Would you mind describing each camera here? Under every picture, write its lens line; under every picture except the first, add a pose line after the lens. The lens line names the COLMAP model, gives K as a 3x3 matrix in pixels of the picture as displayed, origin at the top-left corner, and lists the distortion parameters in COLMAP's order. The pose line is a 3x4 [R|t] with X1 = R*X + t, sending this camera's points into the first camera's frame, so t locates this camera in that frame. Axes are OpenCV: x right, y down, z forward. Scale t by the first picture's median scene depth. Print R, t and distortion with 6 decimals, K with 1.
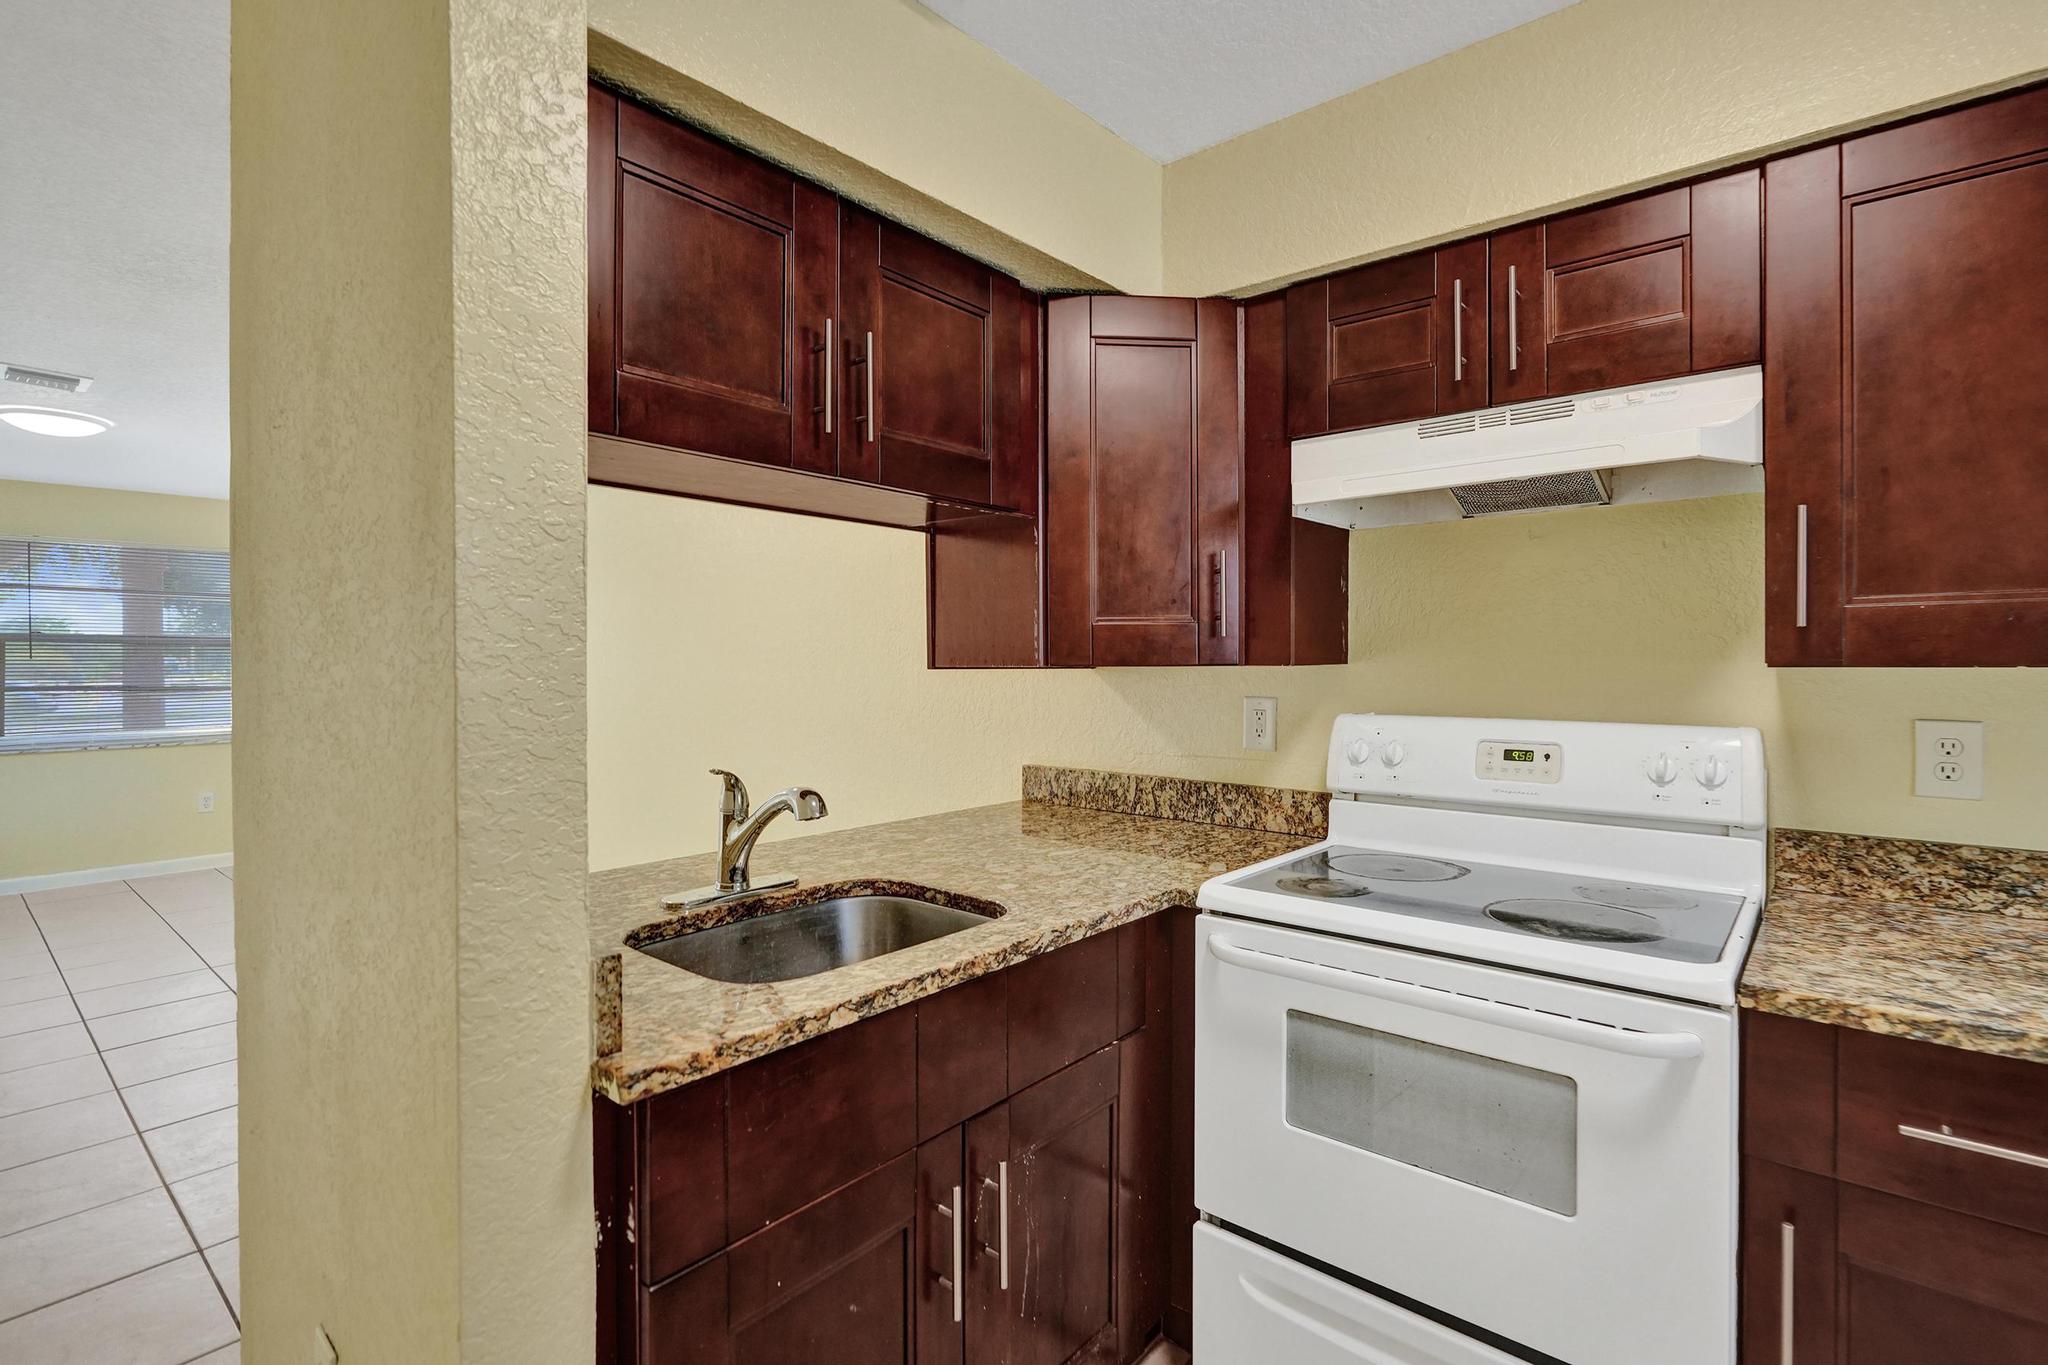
lens RADIAL K [[965.9, 0, 1034.1], [0, 965.9, 668.3], [0, 0, 1]] dist [-0.002068, 0.000540]
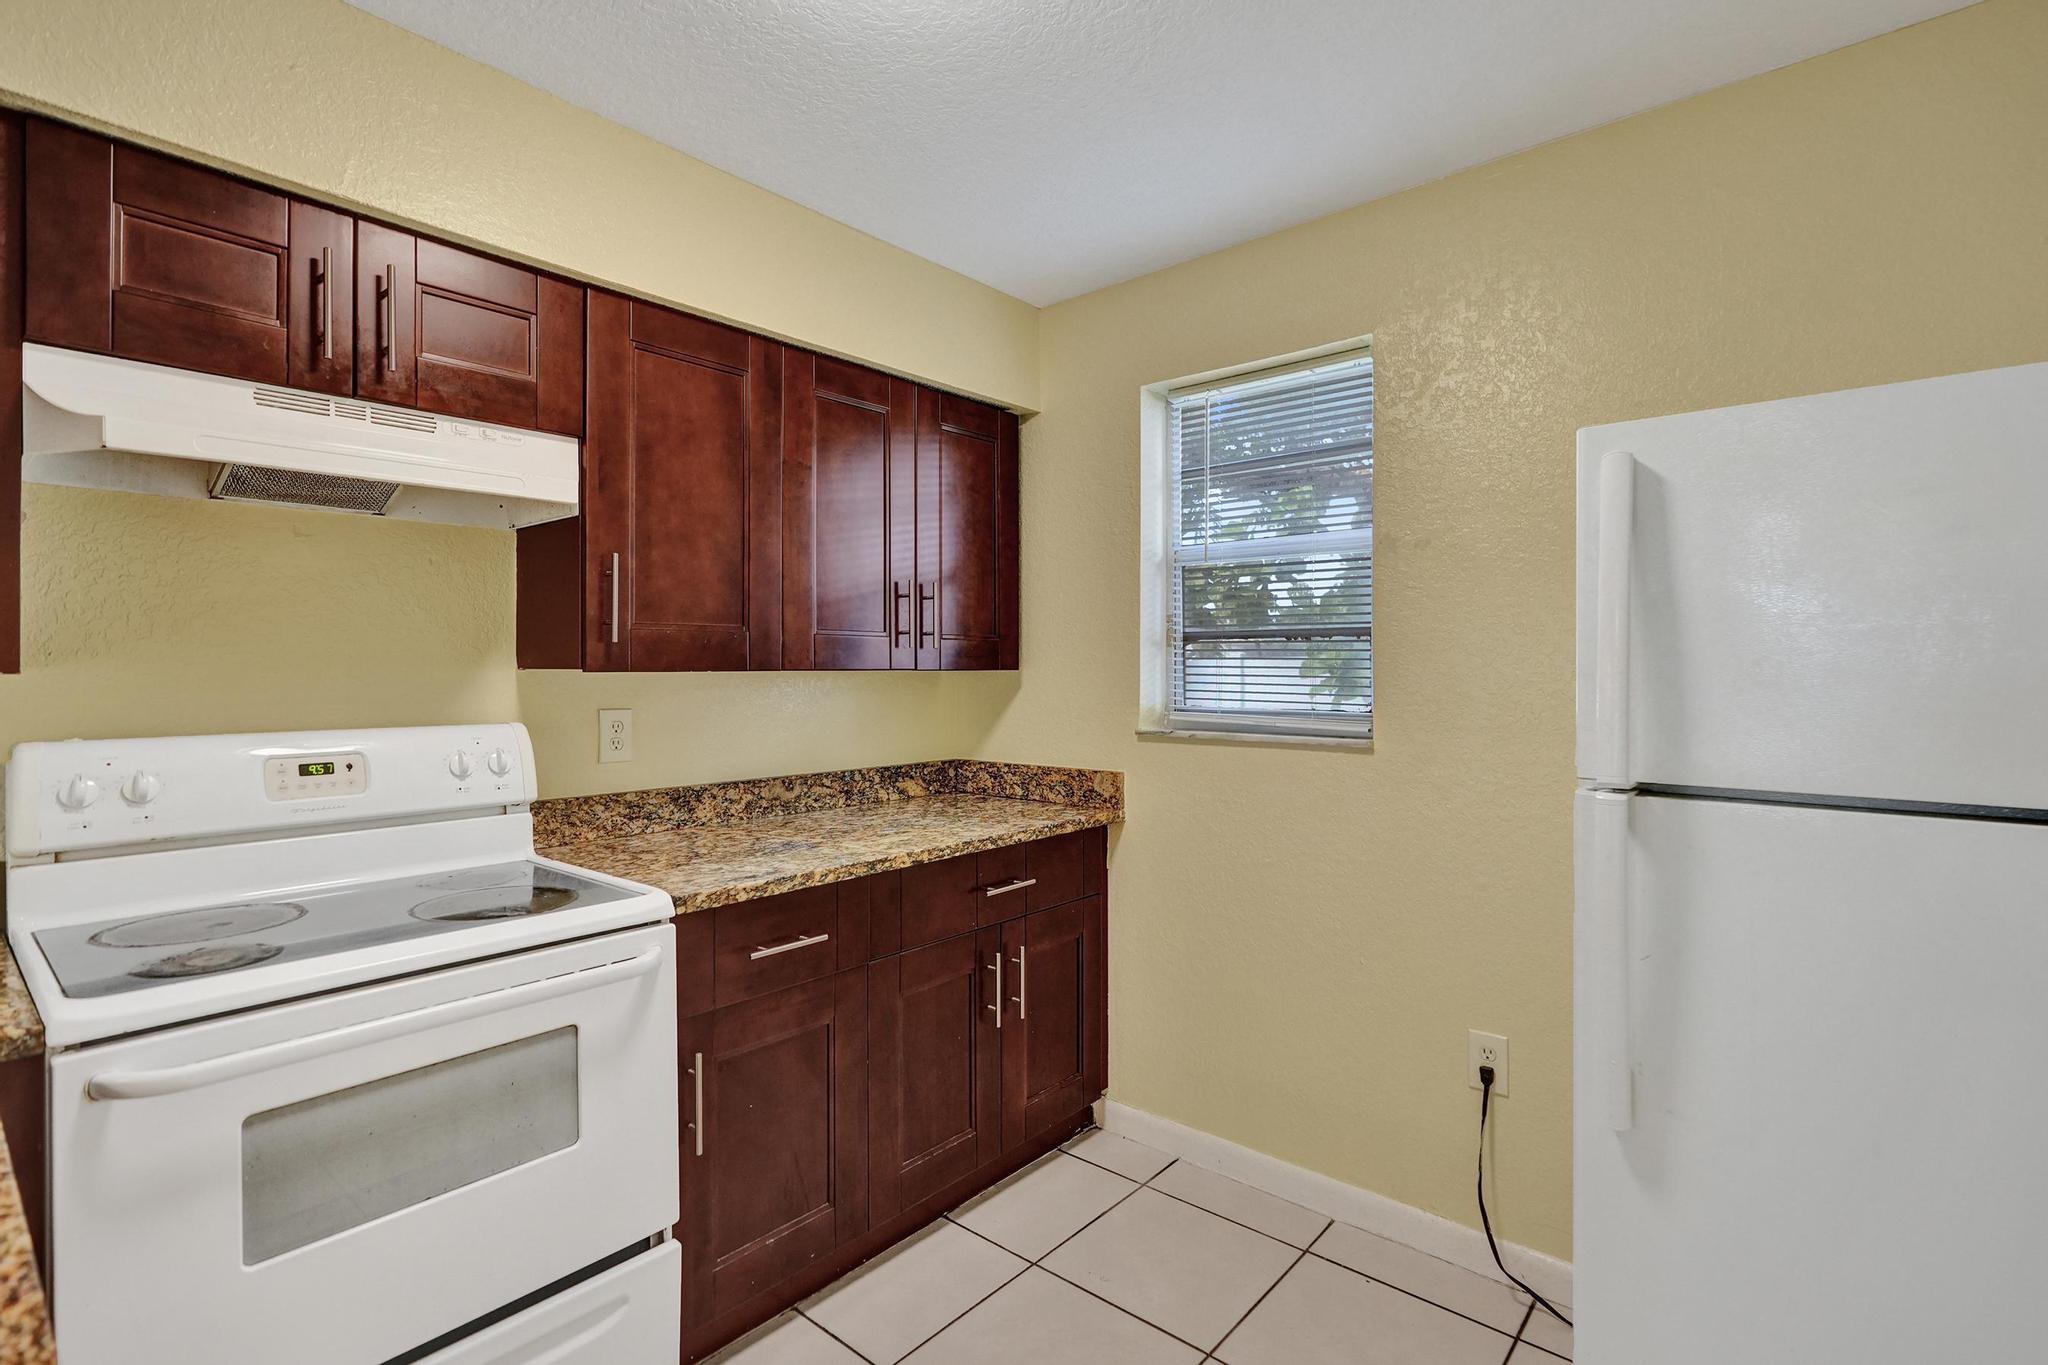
lens RADIAL K [[962.4, 0, 1019.4], [0, 962.4, 670.6], [0, 0, 1]] dist [-0.000520, 0.000388]
pose [[0.012960, -0.000268, 0.999916, -0.468960], [0.009224, 0.999957, 0.000148, 0.001659], [-0.999873, 0.009222, 0.012962, 0.348547]]
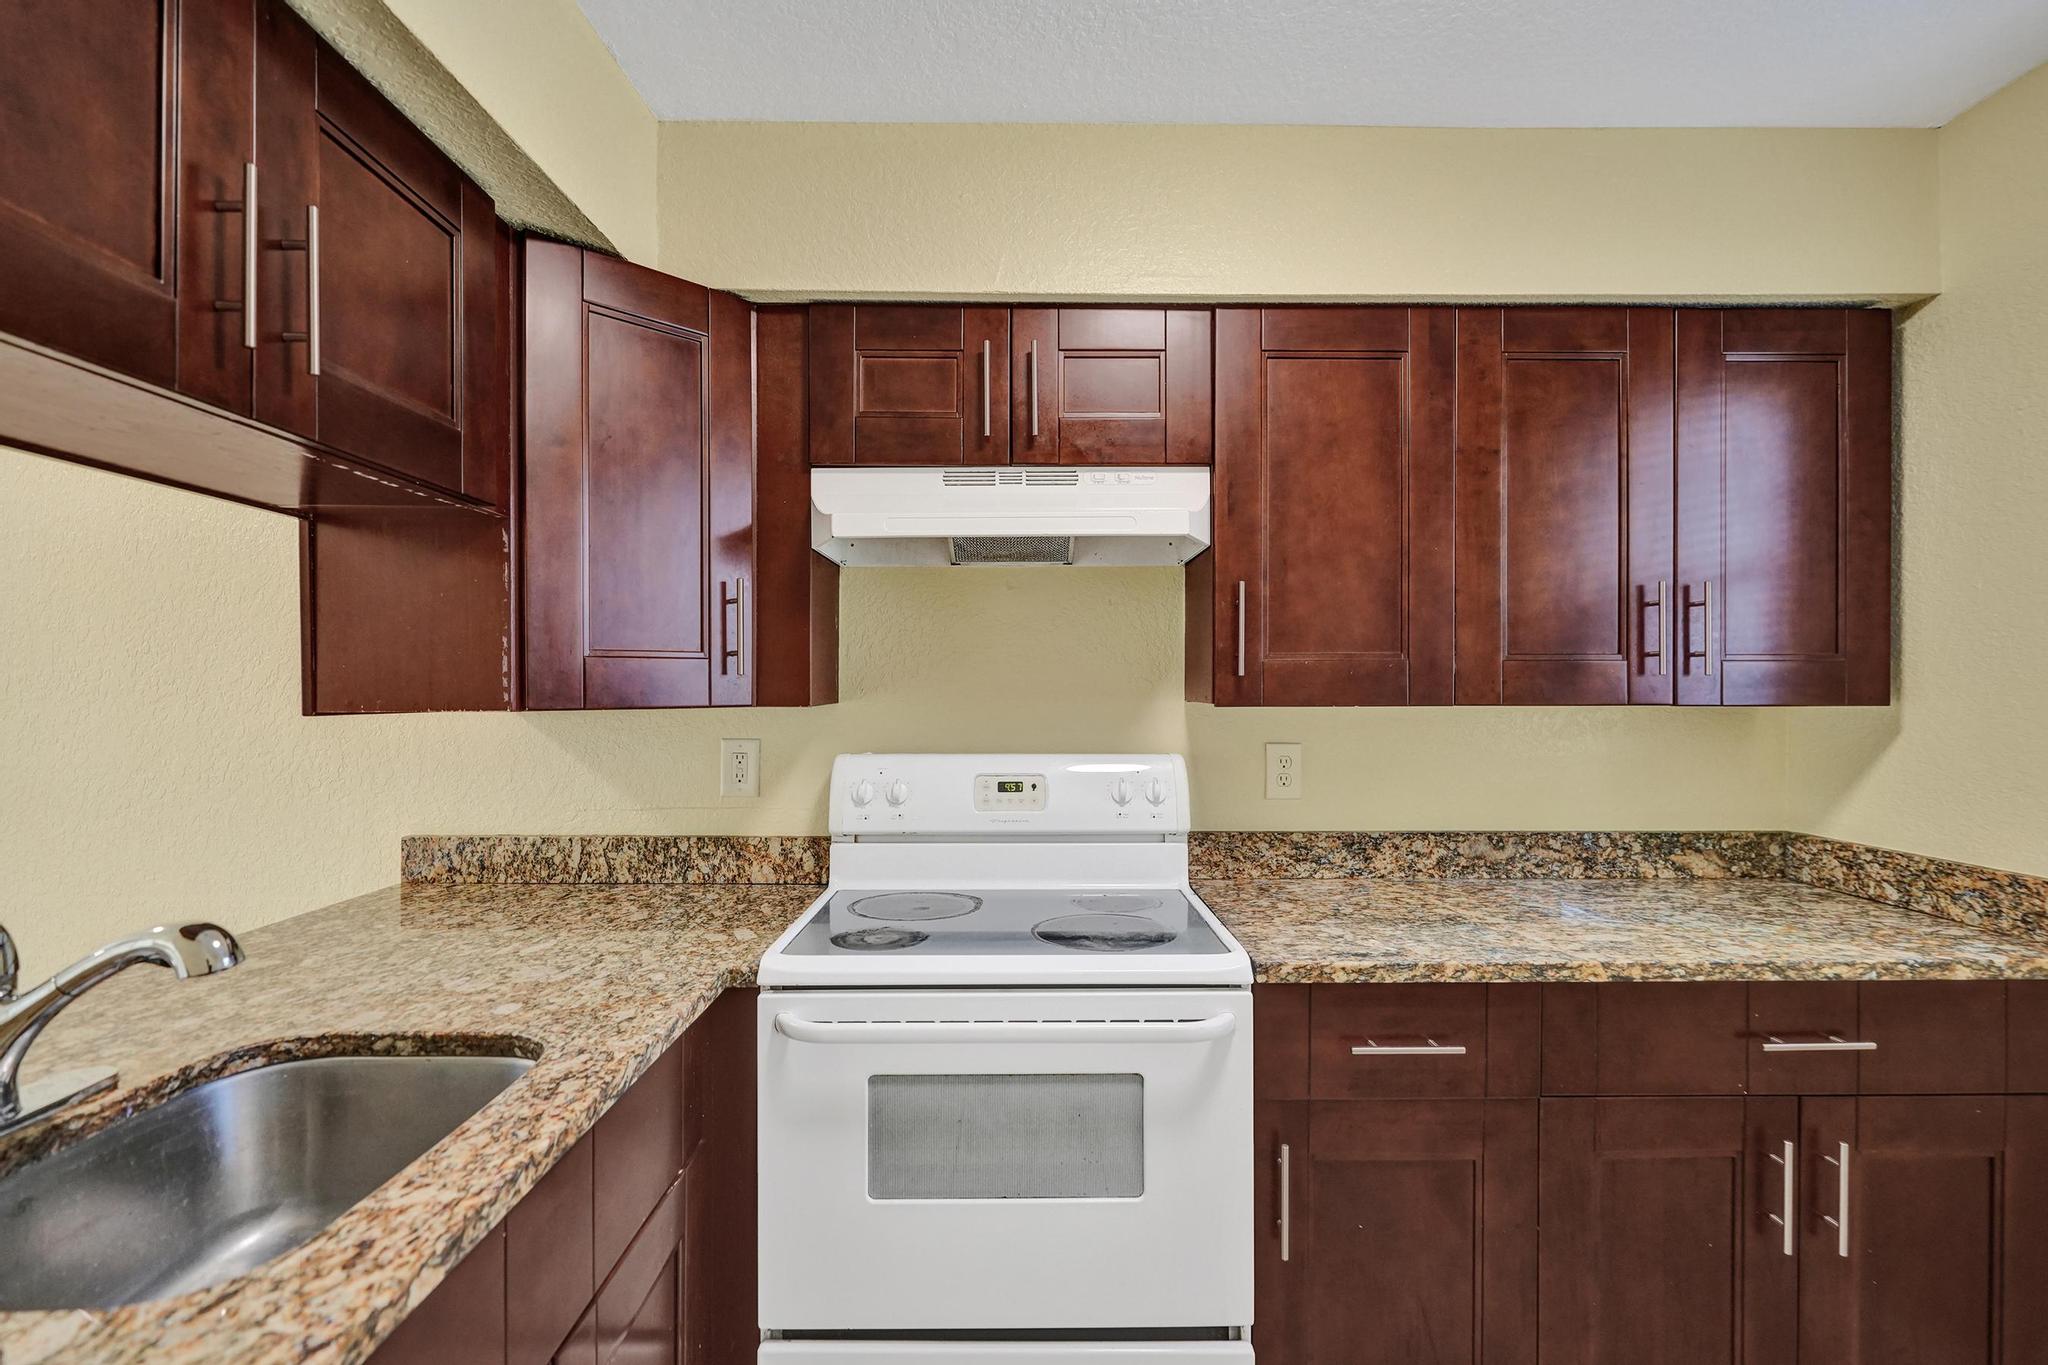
lens RADIAL K [[956.0, 0, 1032.5], [0, 956.0, 693.6], [0, 0, 1]] dist [-0.003165, 0.000859]
pose [[0.757586, -0.002292, 0.652731, -0.209628], [0.003836, 0.999992, -0.000940, -0.015903], [-0.652724, 0.003217, 0.757589, 0.182683]]
